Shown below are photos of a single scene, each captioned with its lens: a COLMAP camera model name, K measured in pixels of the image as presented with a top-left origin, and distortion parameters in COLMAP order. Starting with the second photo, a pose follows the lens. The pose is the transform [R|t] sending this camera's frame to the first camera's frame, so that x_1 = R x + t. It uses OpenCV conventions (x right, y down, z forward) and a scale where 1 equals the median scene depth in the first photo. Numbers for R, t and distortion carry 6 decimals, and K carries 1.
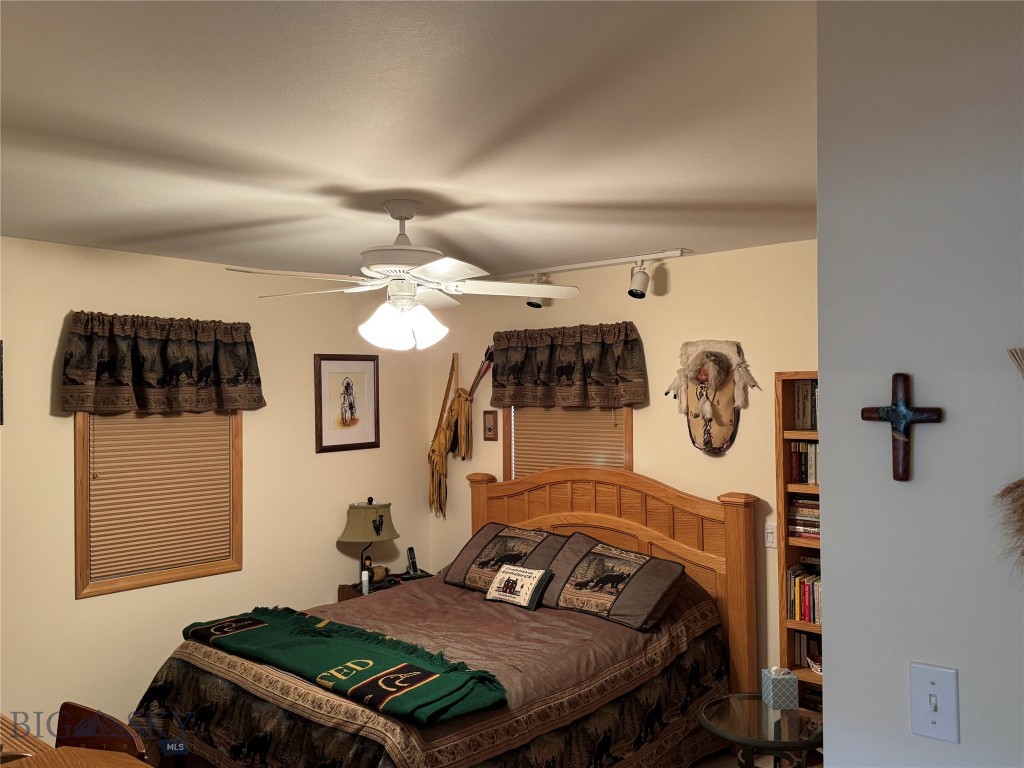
lens RADIAL K [[850.0, 0, 512.0], [0, 850.0, 384.0], [0, 0, 1]] dist [0.064493, -0.006463]
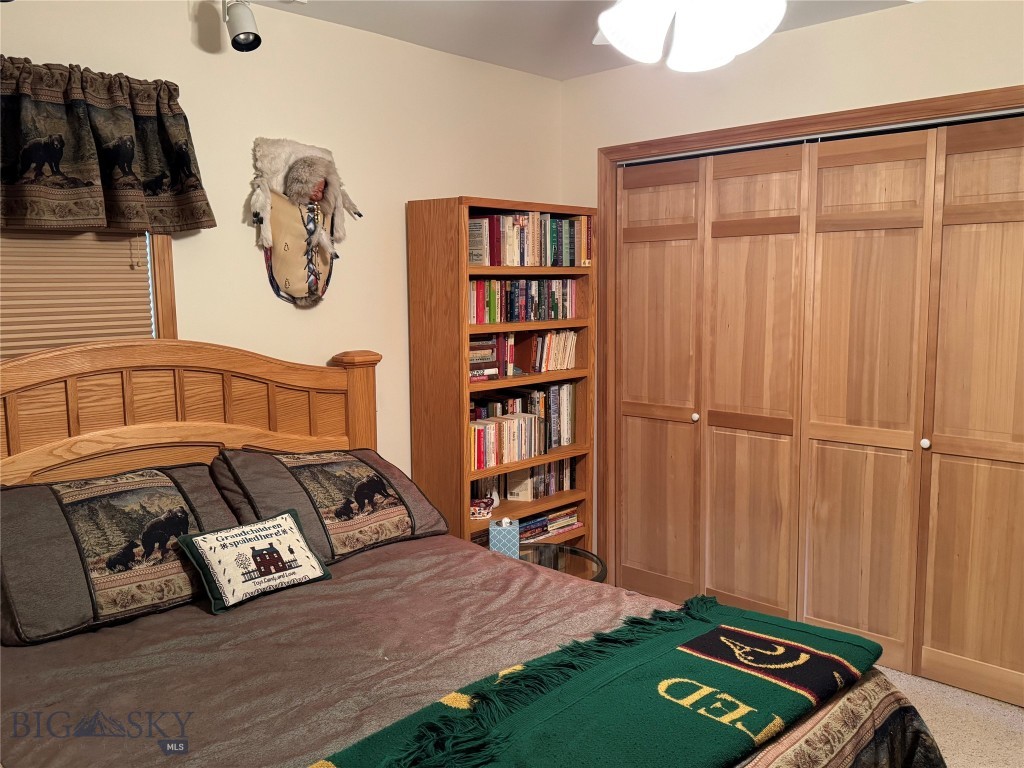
lens RADIAL K [[850.0, 0, 512.0], [0, 850.0, 384.0], [0, 0, 1]] dist [0.064493, -0.006463]
pose [[0.029886, -0.119762, 0.992353, -0.540409], [-0.007103, 0.992746, 0.120023, 0.066575], [-0.999528, -0.010635, 0.028818, 0.878575]]
